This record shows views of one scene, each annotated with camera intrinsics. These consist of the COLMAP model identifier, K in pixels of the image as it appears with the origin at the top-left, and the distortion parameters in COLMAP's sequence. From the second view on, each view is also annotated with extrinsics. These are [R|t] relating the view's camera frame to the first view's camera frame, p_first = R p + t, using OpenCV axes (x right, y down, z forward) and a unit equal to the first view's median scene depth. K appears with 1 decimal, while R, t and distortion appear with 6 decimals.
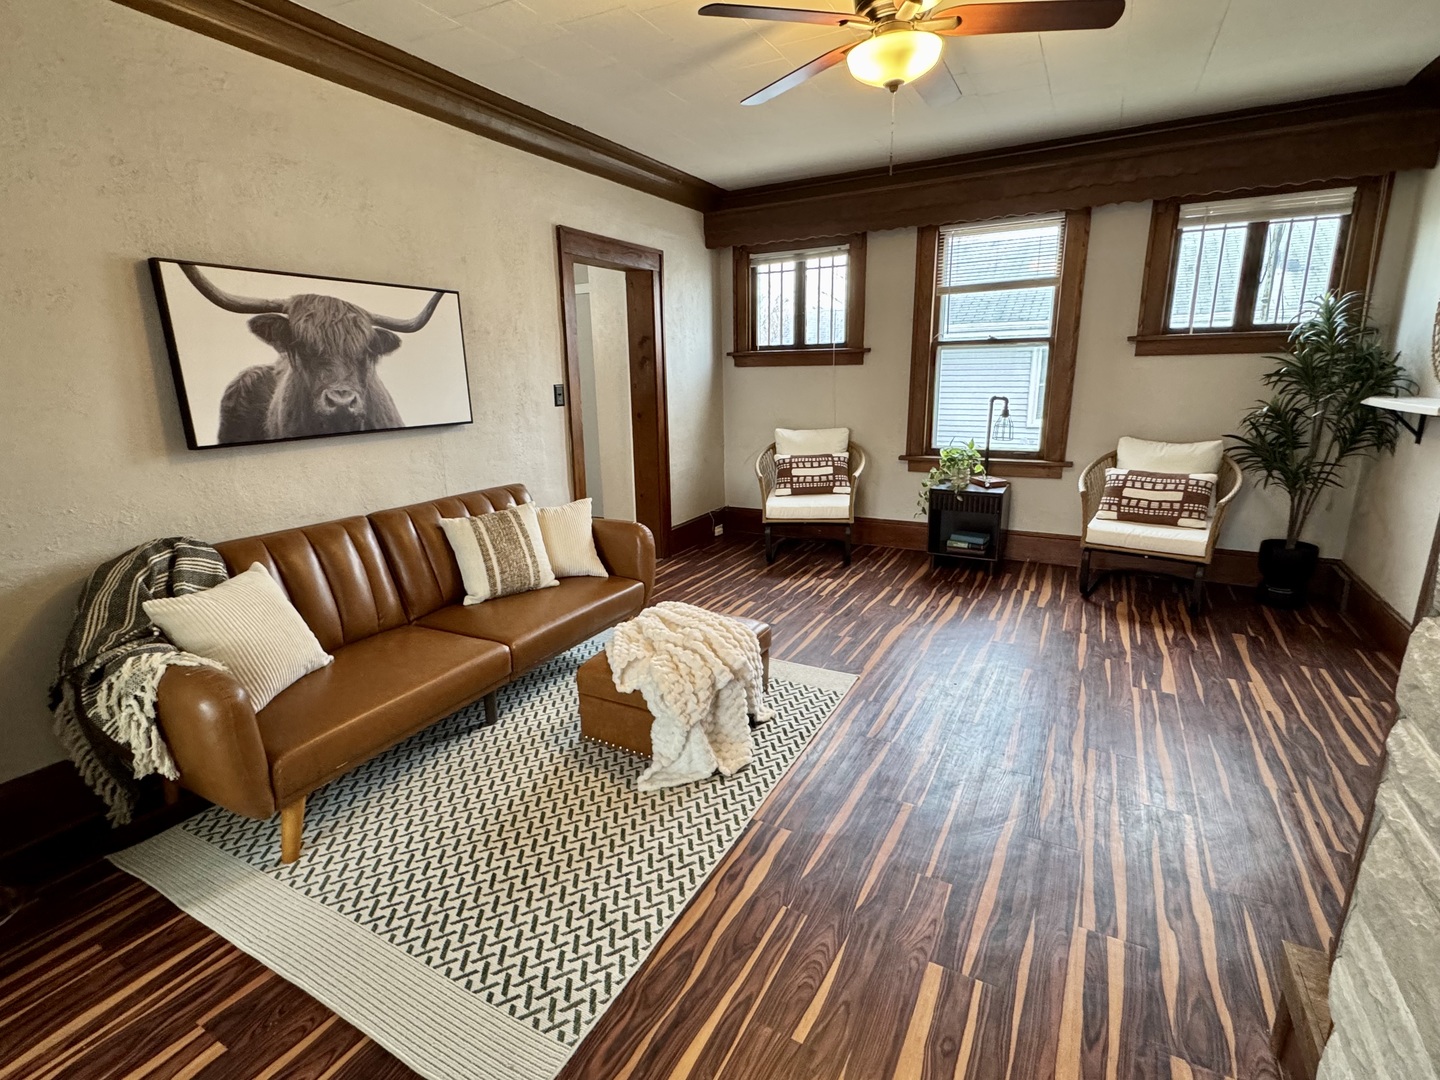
lens RADIAL K [[687.5, 0, 721.9], [0, 687.5, 541.0], [0, 0, 1]] dist [-0.002893, -0.000067]
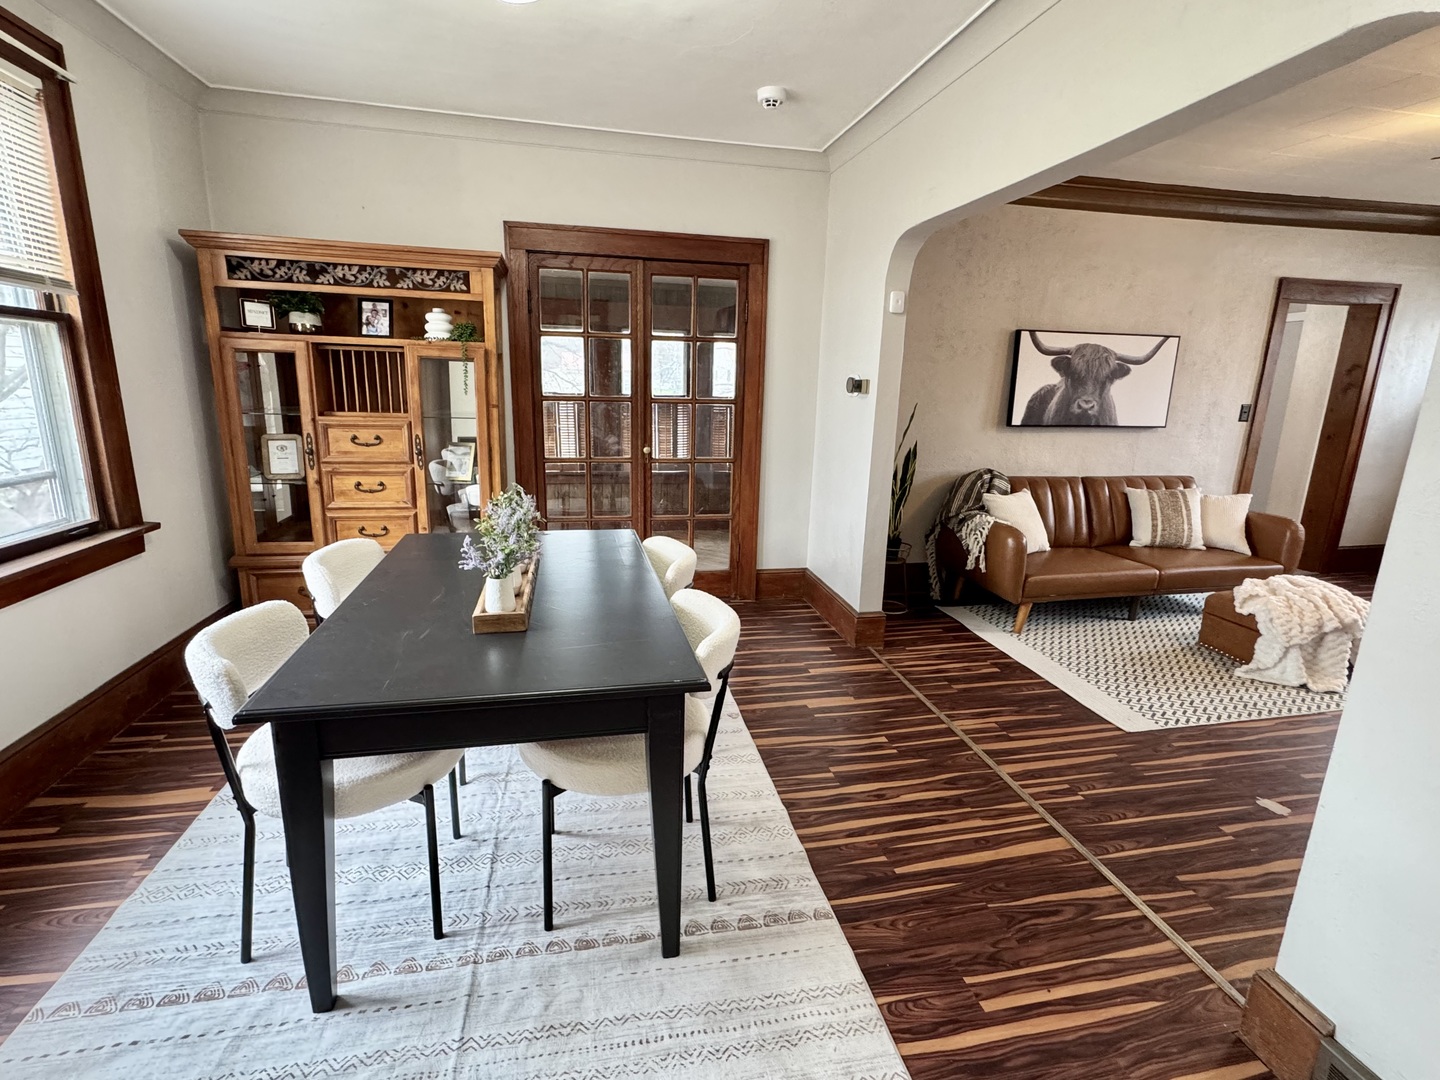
lens RADIAL K [[687.5, 0, 720.7], [0, 687.5, 541.3], [0, 0, 1]] dist [-0.002893, -0.000067]
pose [[0.642186, 0.207465, -0.737940, 0.129305], [-0.216428, 0.972584, 0.085089, 0.122795], [0.735362, 0.105068, 0.669480, -0.546006]]
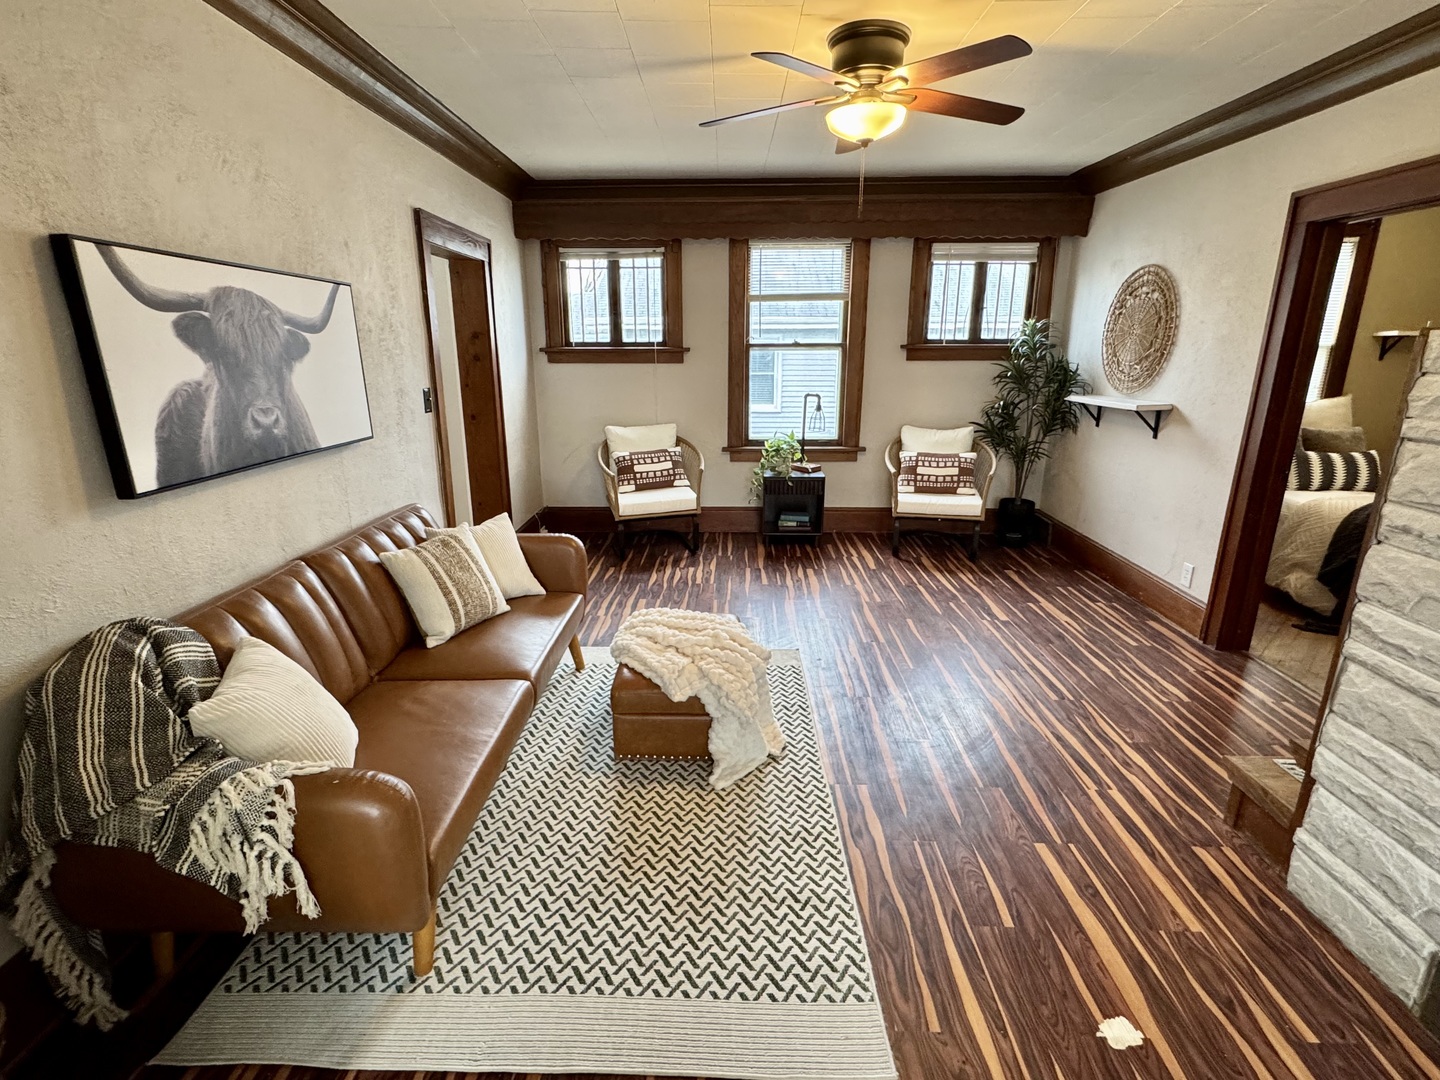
lens RADIAL K [[687.5, 0, 718.8], [0, 687.5, 540.7], [0, 0, 1]] dist [-0.002893, -0.000067]
pose [[0.888766, -0.106505, 0.445815, -0.344645], [0.095956, 0.994311, 0.046245, -0.039284], [-0.448204, 0.001678, 0.893930, 0.038623]]
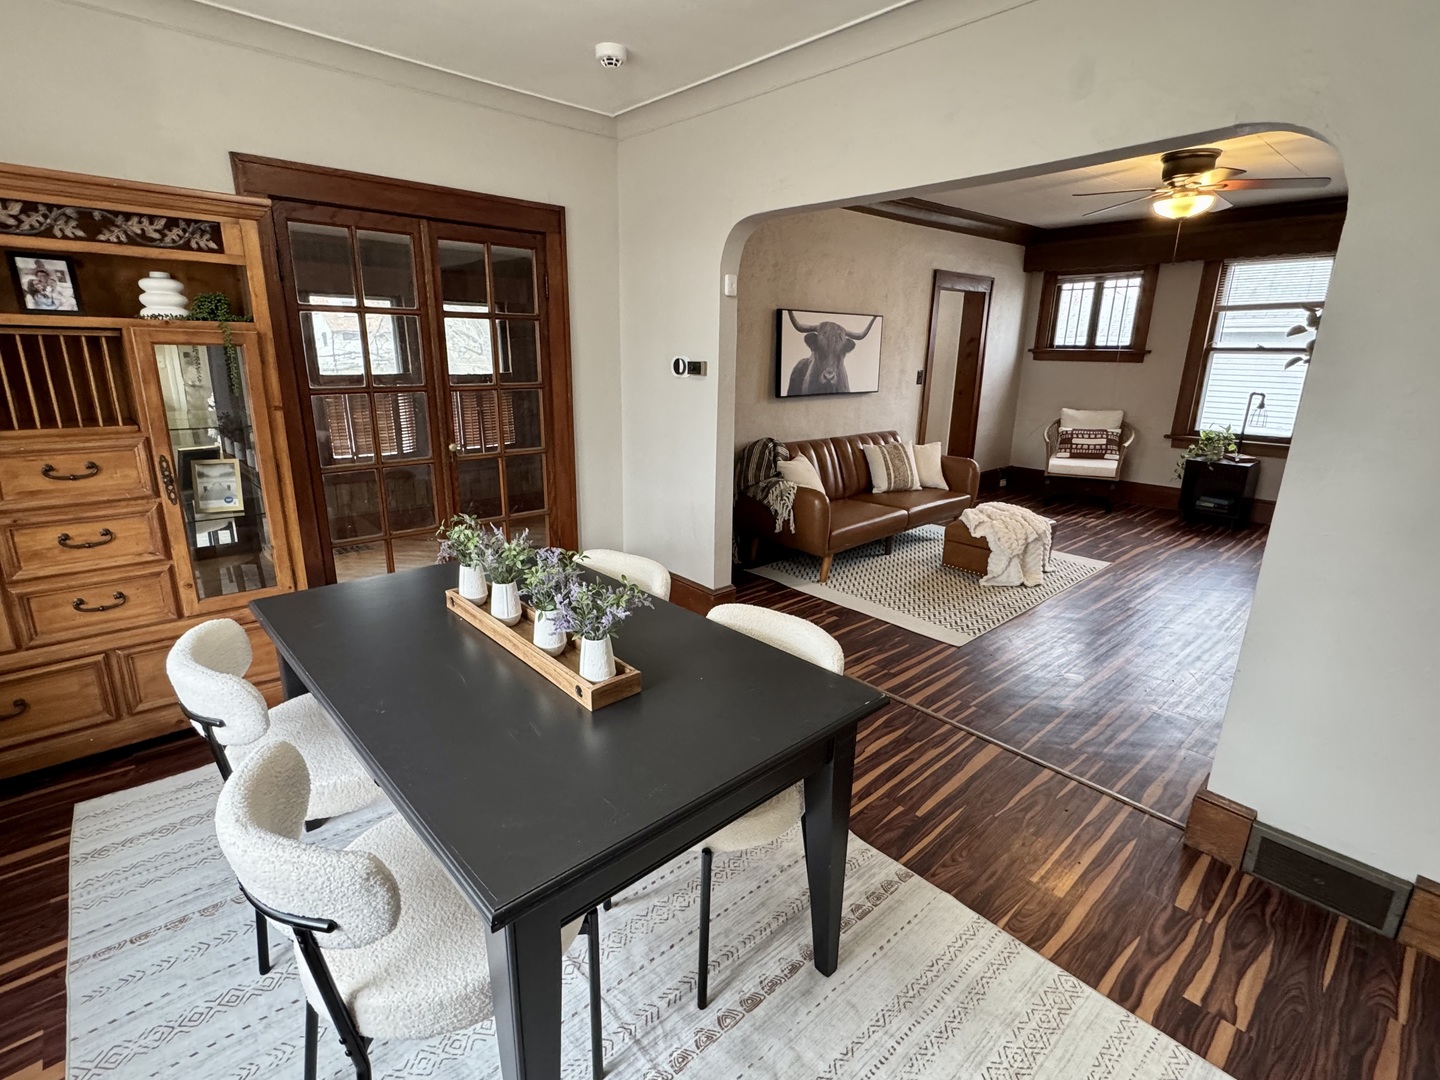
lens RADIAL K [[687.5, 0, 720.5], [0, 687.5, 539.7], [0, 0, 1]] dist [-0.002893, -0.000067]
pose [[0.941412, 0.119480, -0.315384, -0.136831], [-0.109575, 0.992769, 0.049022, 0.139574], [0.318961, -0.011592, 0.947697, -0.688213]]
